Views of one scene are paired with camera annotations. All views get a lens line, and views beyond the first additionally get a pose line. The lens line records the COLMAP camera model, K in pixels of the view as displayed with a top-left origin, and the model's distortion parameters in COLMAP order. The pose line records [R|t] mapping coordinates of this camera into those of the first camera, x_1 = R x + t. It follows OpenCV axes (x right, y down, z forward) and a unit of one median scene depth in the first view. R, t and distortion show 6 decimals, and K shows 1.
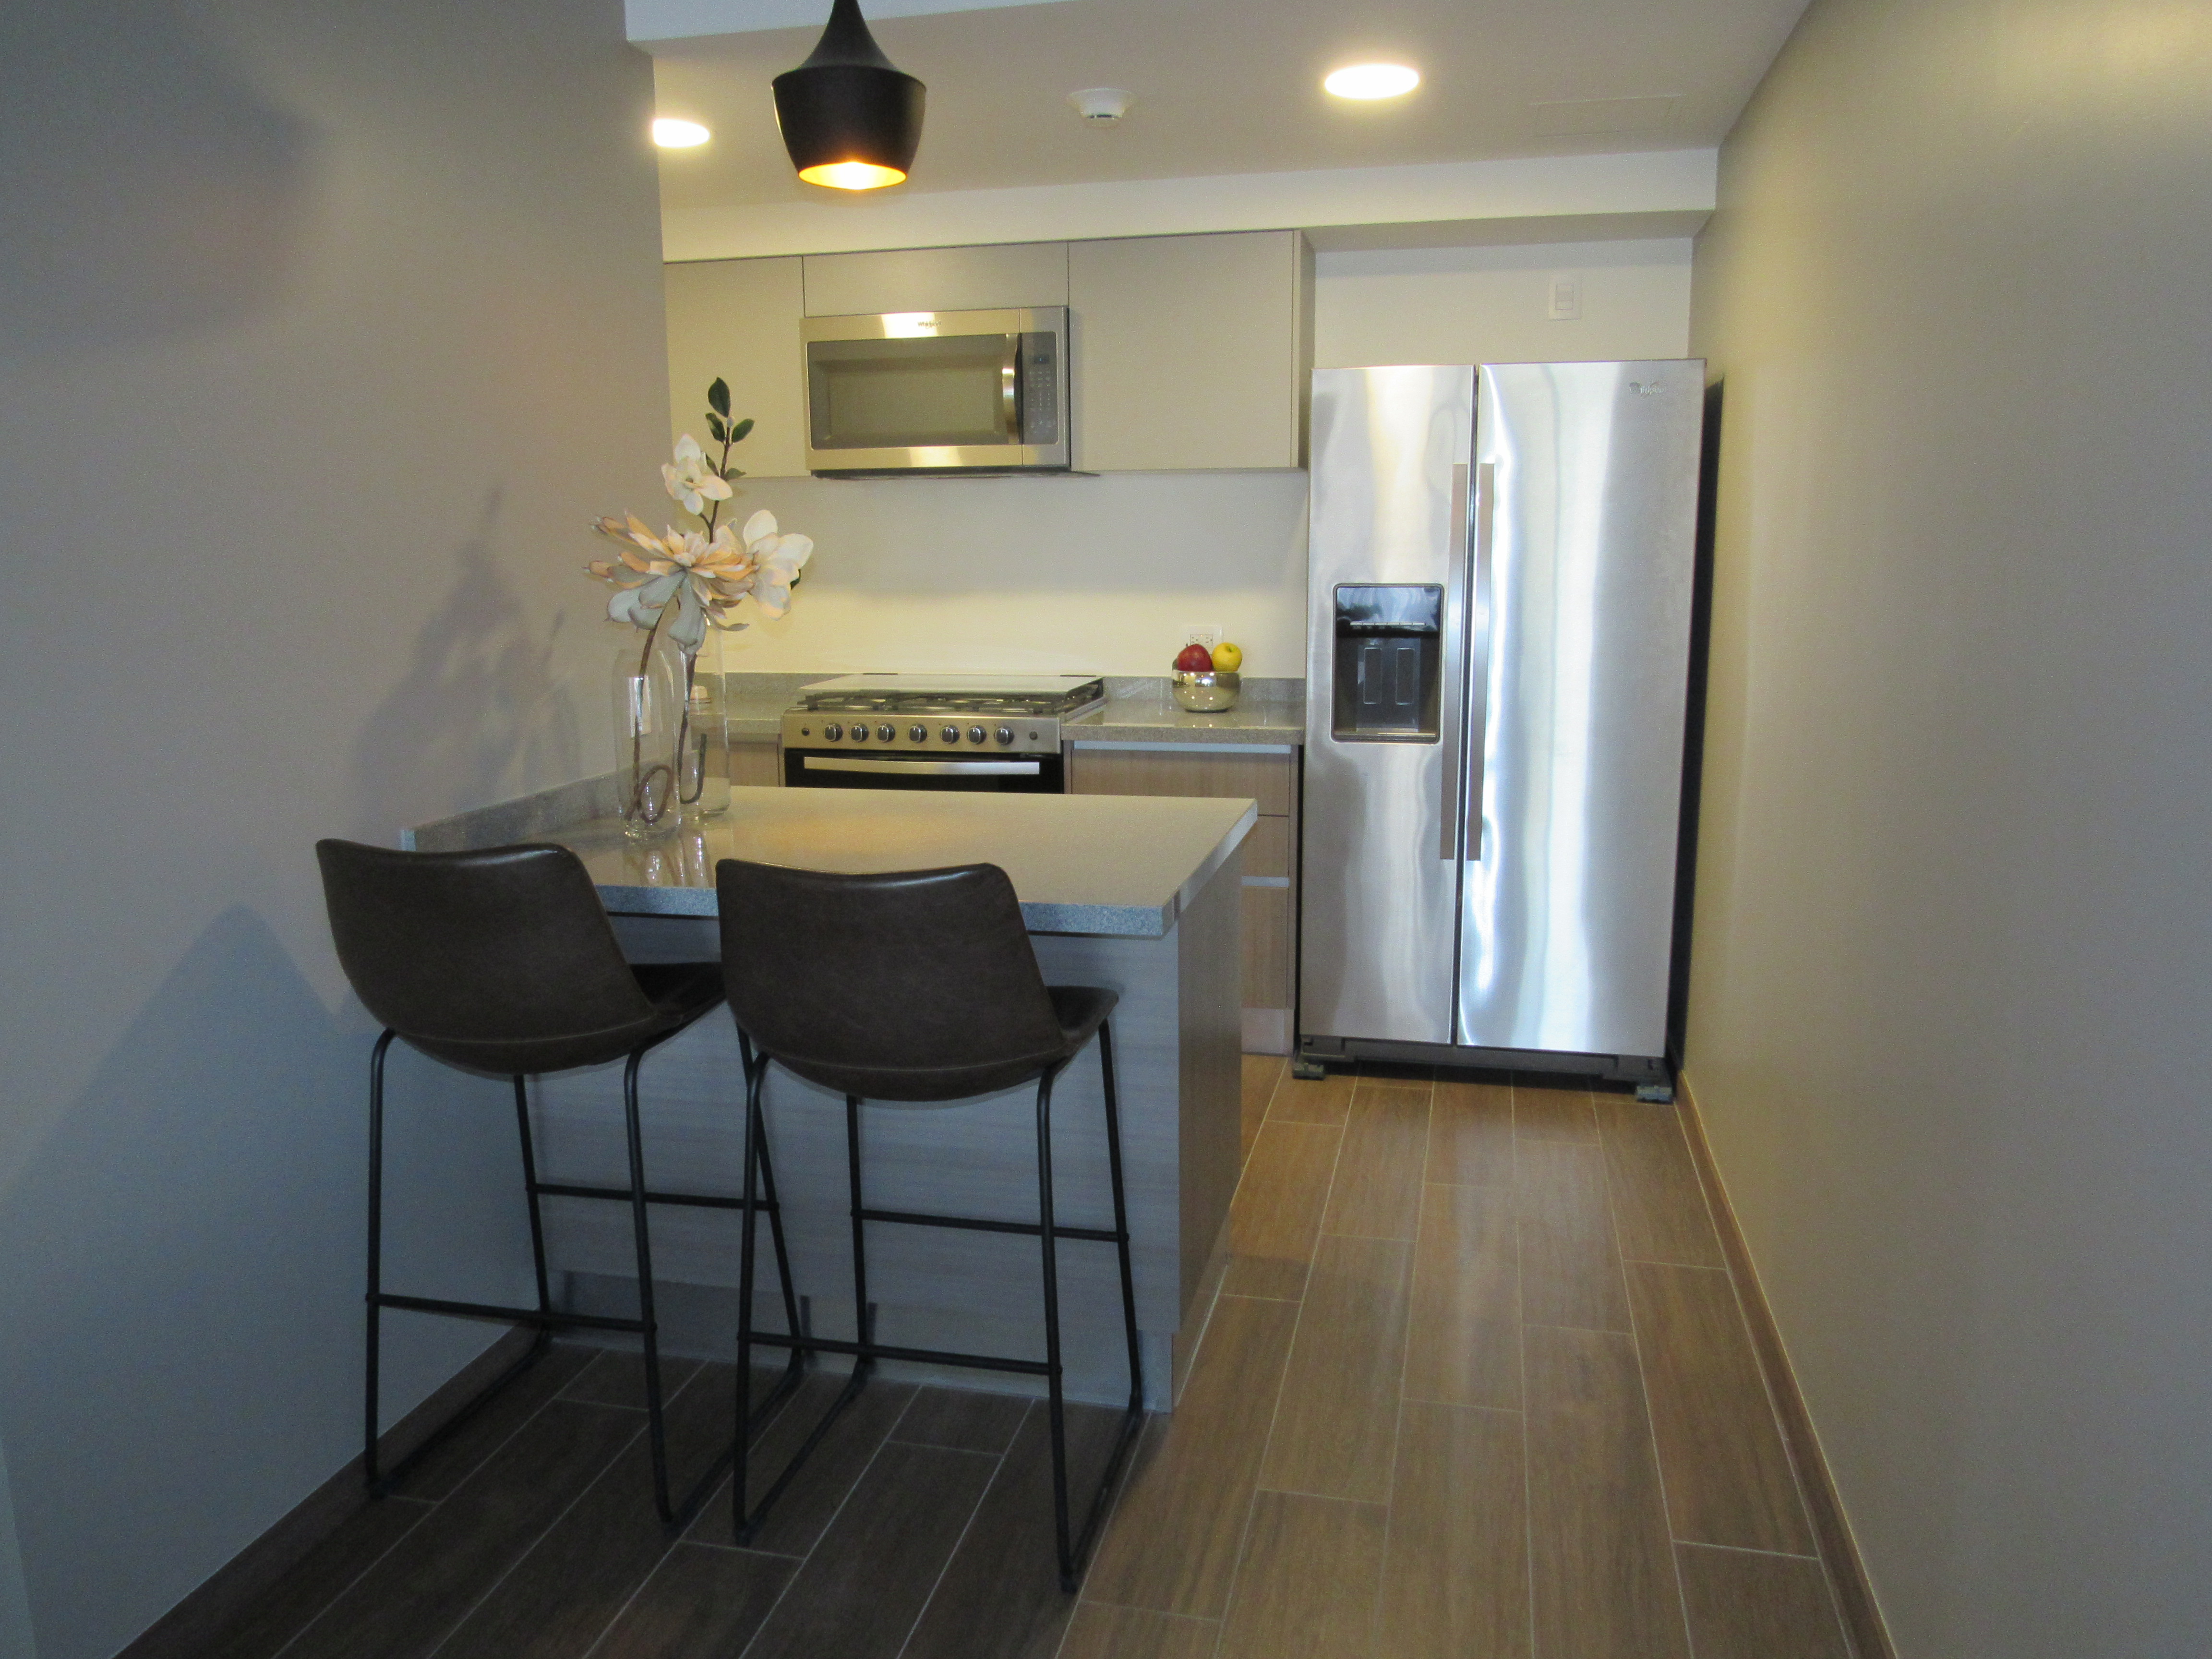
lens RADIAL K [[1591.0, 0, 1107.2], [0, 1591.0, 838.3], [0, 0, 1]] dist [-0.032798, 0.011530]
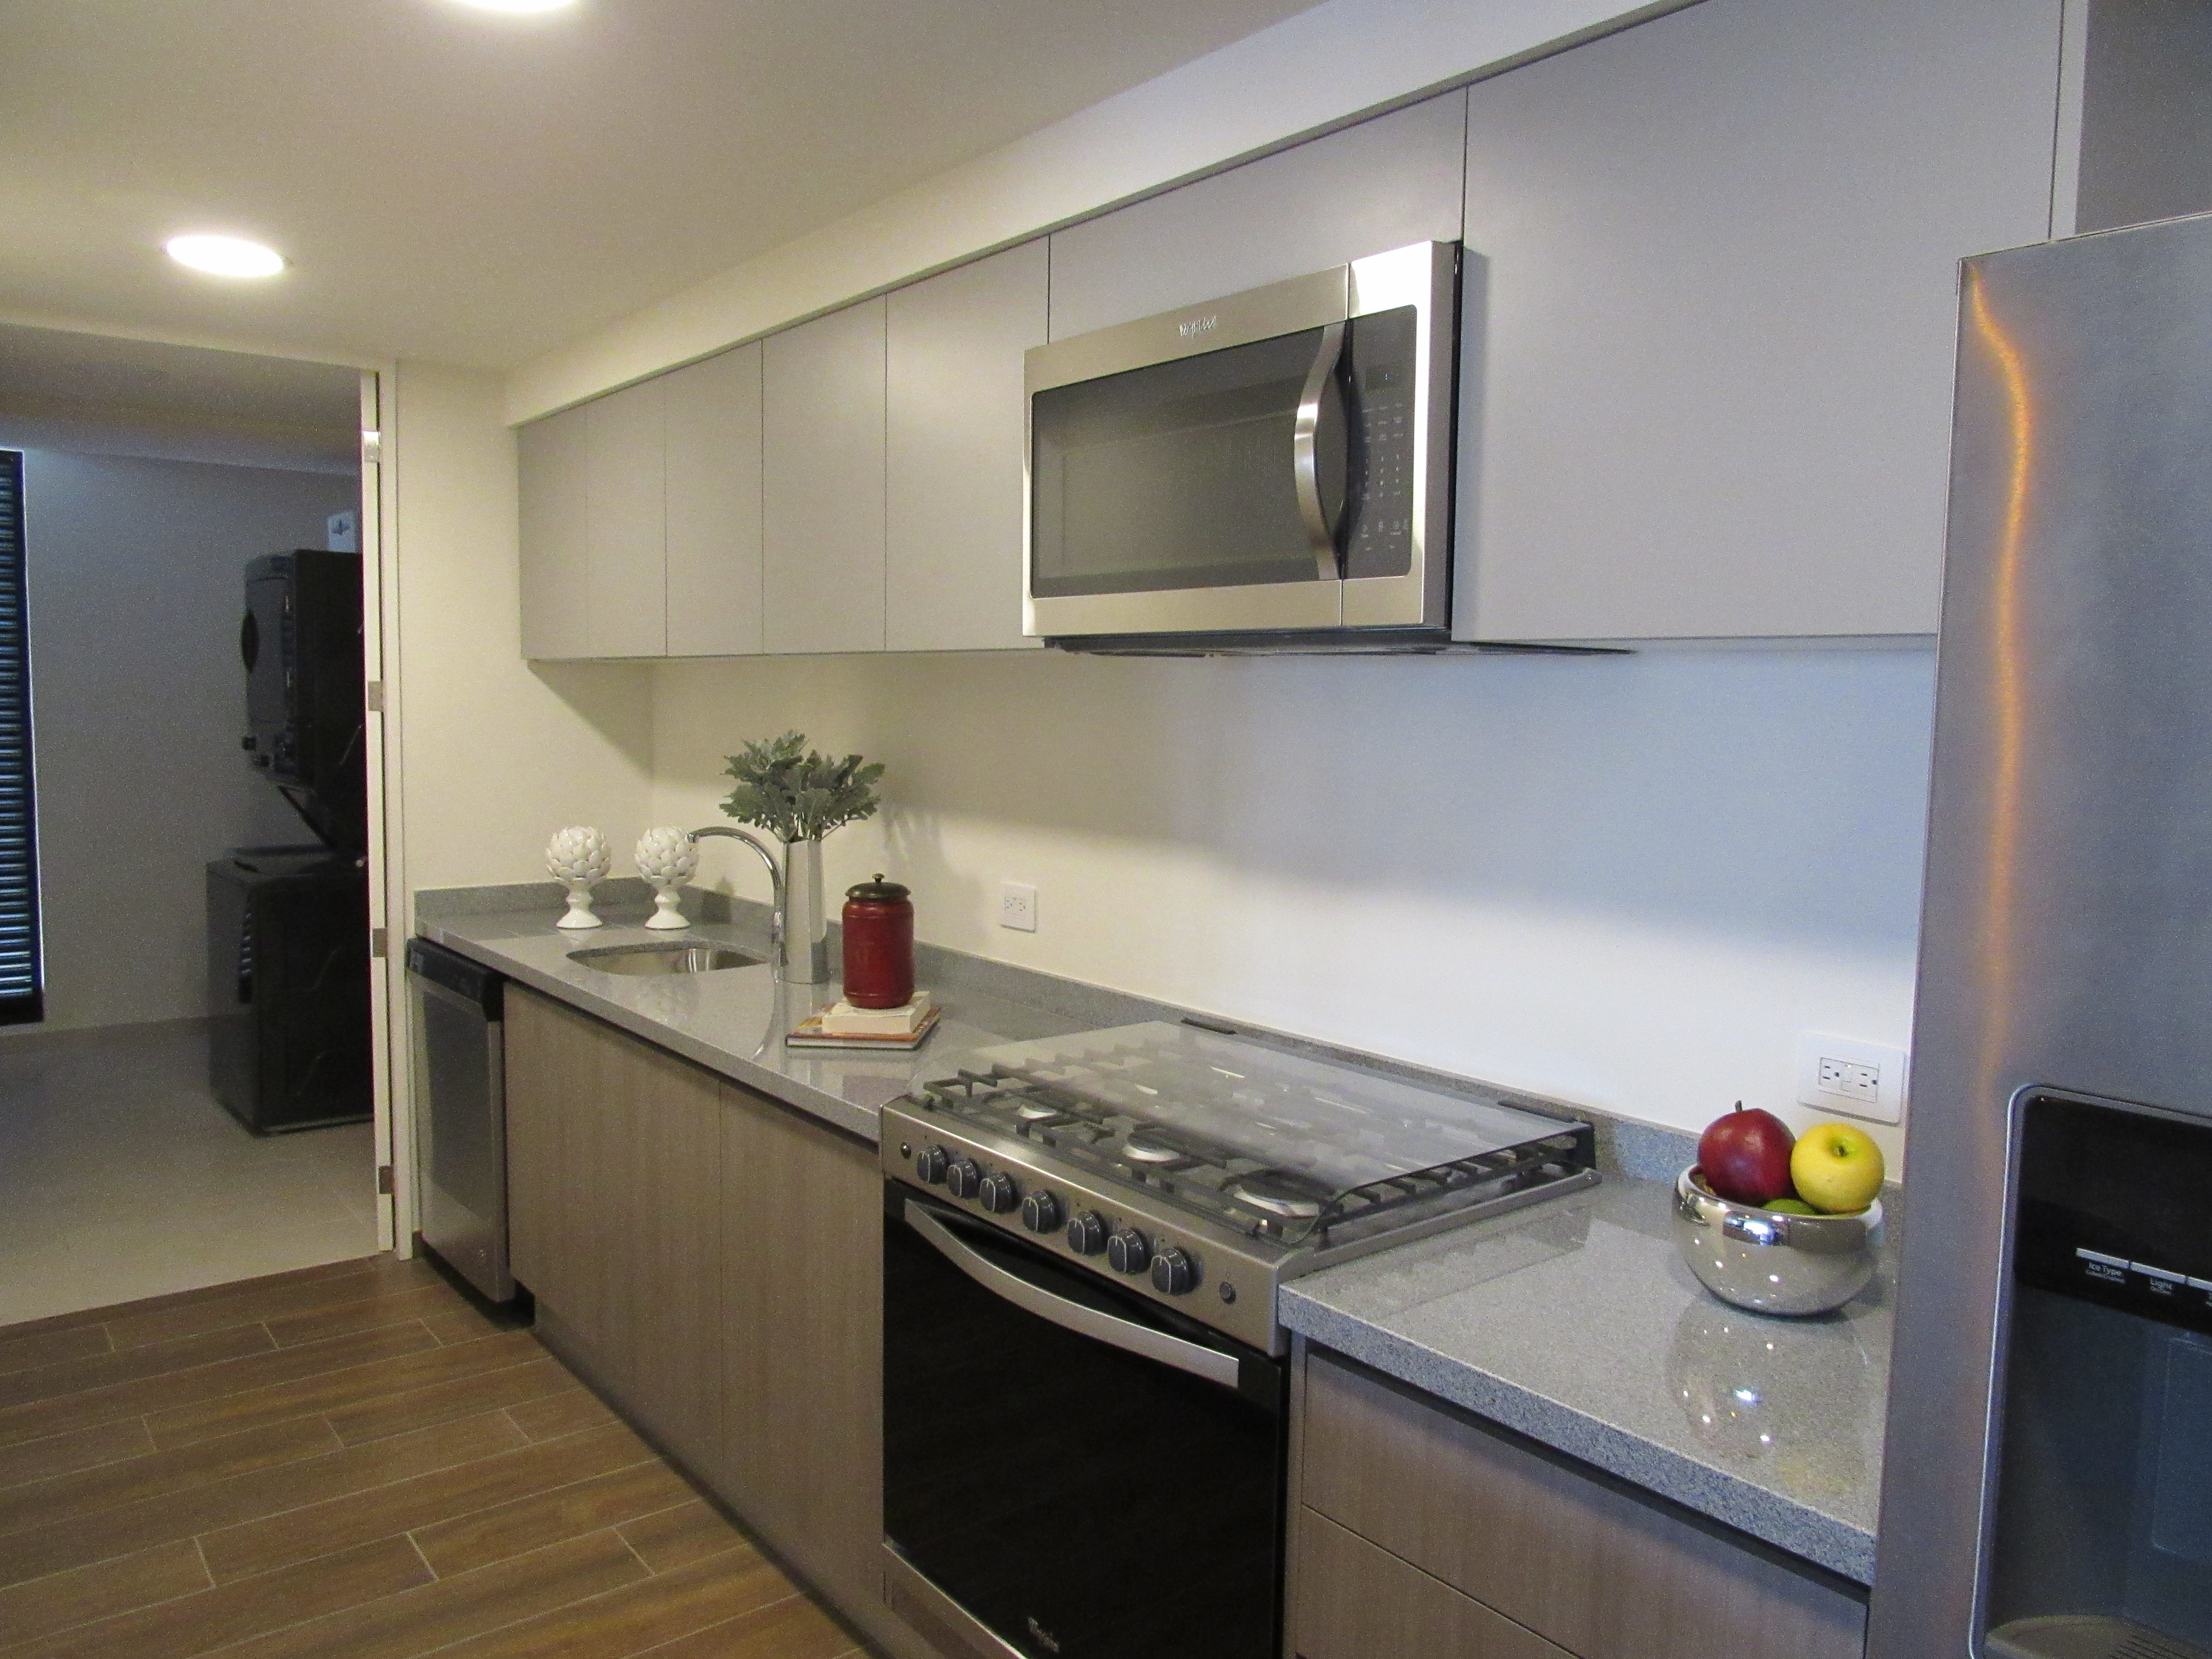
lens RADIAL K [[1591.0, 0, 1107.6], [0, 1591.0, 826.6], [0, 0, 1]] dist [-0.032798, 0.011530]
pose [[0.783252, 0.076883, -0.616932, 0.159068], [-0.144354, 0.987694, -0.060182, -0.144889], [0.604713, 0.136194, 0.784712, 0.622980]]
